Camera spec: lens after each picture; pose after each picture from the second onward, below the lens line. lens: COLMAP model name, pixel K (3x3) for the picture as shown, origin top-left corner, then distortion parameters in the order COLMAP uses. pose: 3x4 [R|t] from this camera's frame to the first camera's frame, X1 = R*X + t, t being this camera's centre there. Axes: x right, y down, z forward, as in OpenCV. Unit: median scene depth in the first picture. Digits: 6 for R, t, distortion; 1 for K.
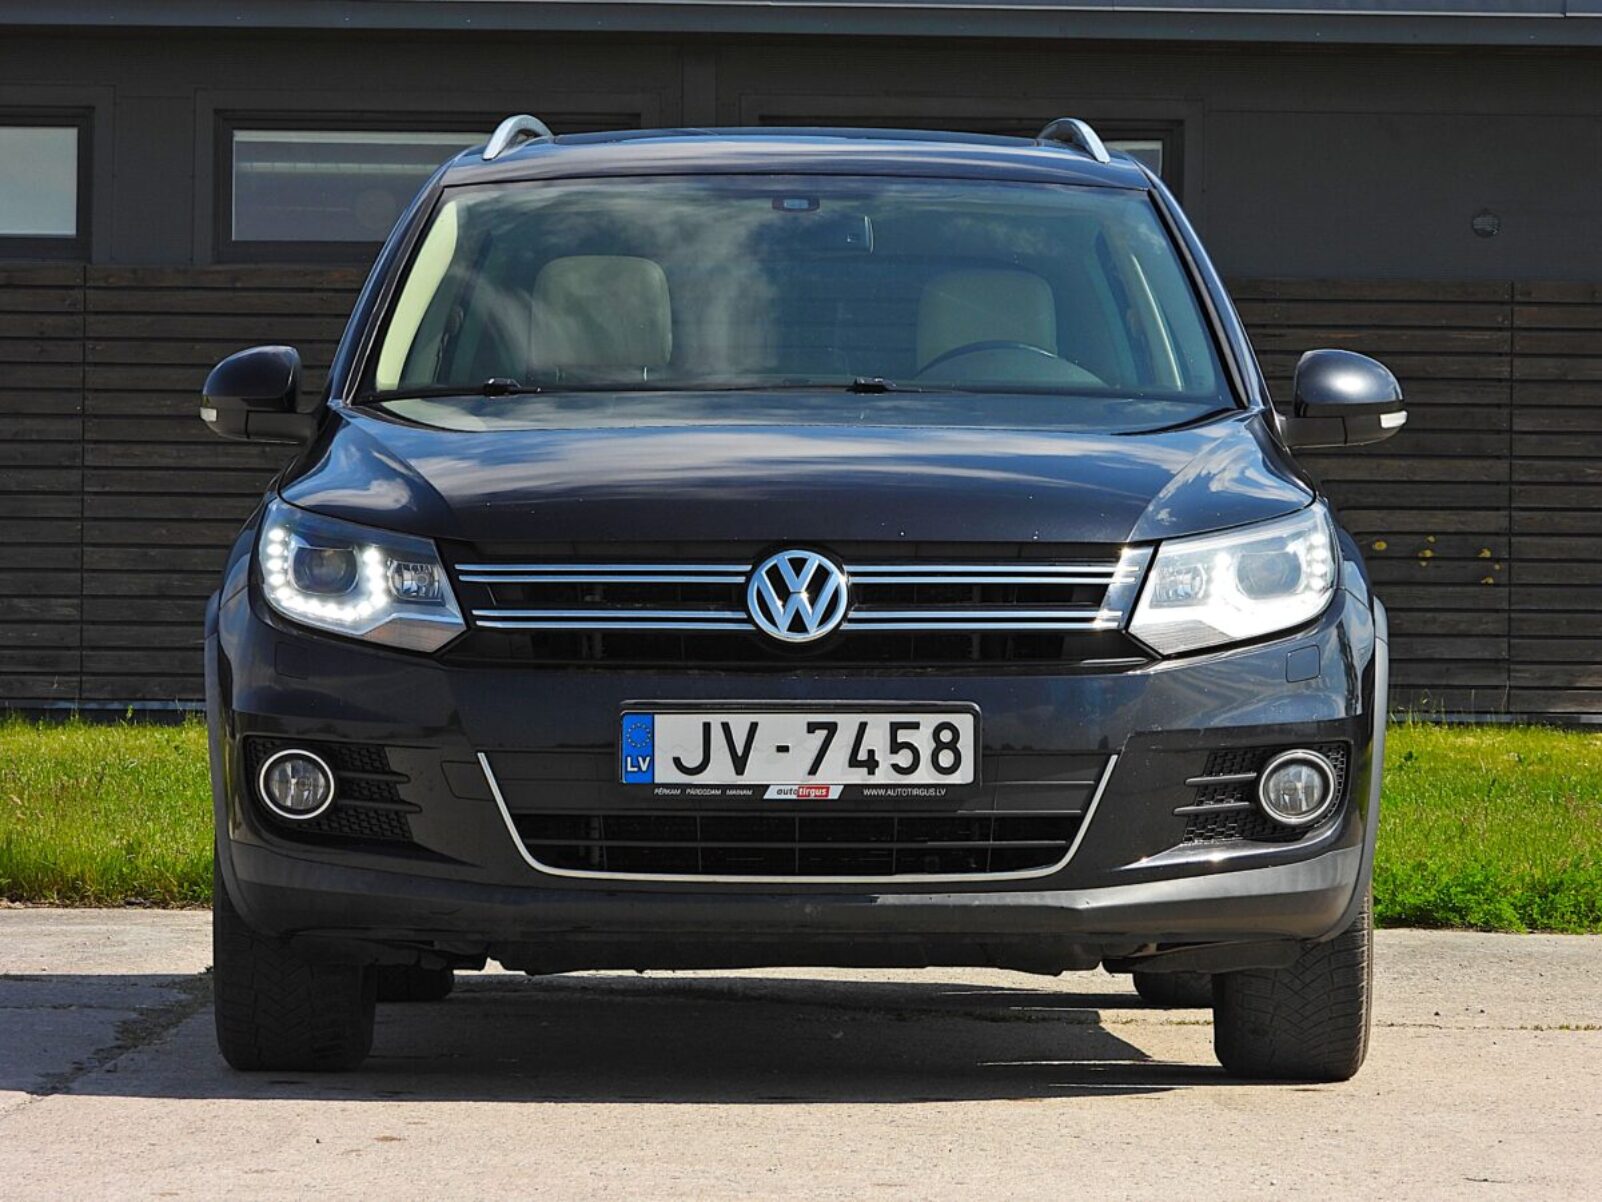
lens RADIAL K [[6759.0, 0, 809.2], [0, 6759.0, 597.5], [0, 0, 1]] dist [0.227126, 0.000000]
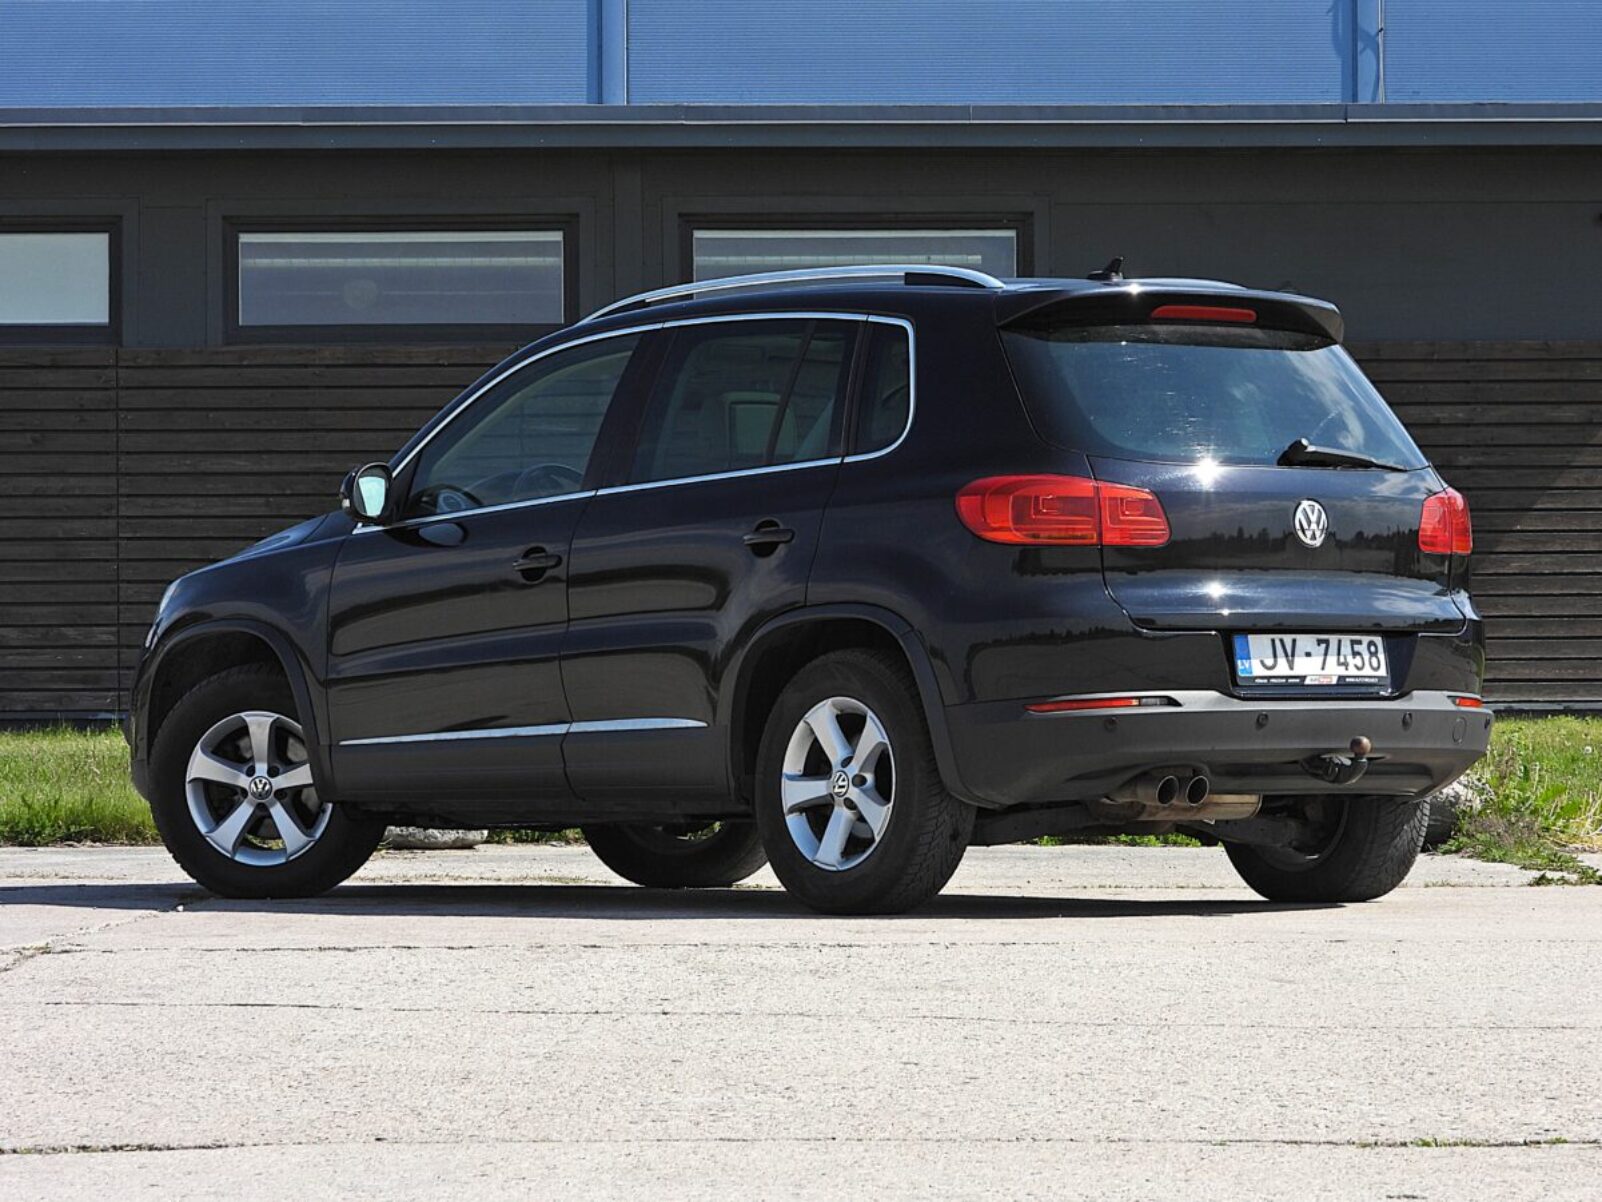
lens RADIAL K [[6759.0, 0, 793.6], [0, 6759.0, 606.2], [0, 0, 1]] dist [0.227126, 0.000000]
pose [[0.999869, -0.015855, -0.003184, 0.015856], [0.015850, 0.999873, -0.001674, 0.000431], [0.003210, 0.001623, 0.999994, -0.197113]]
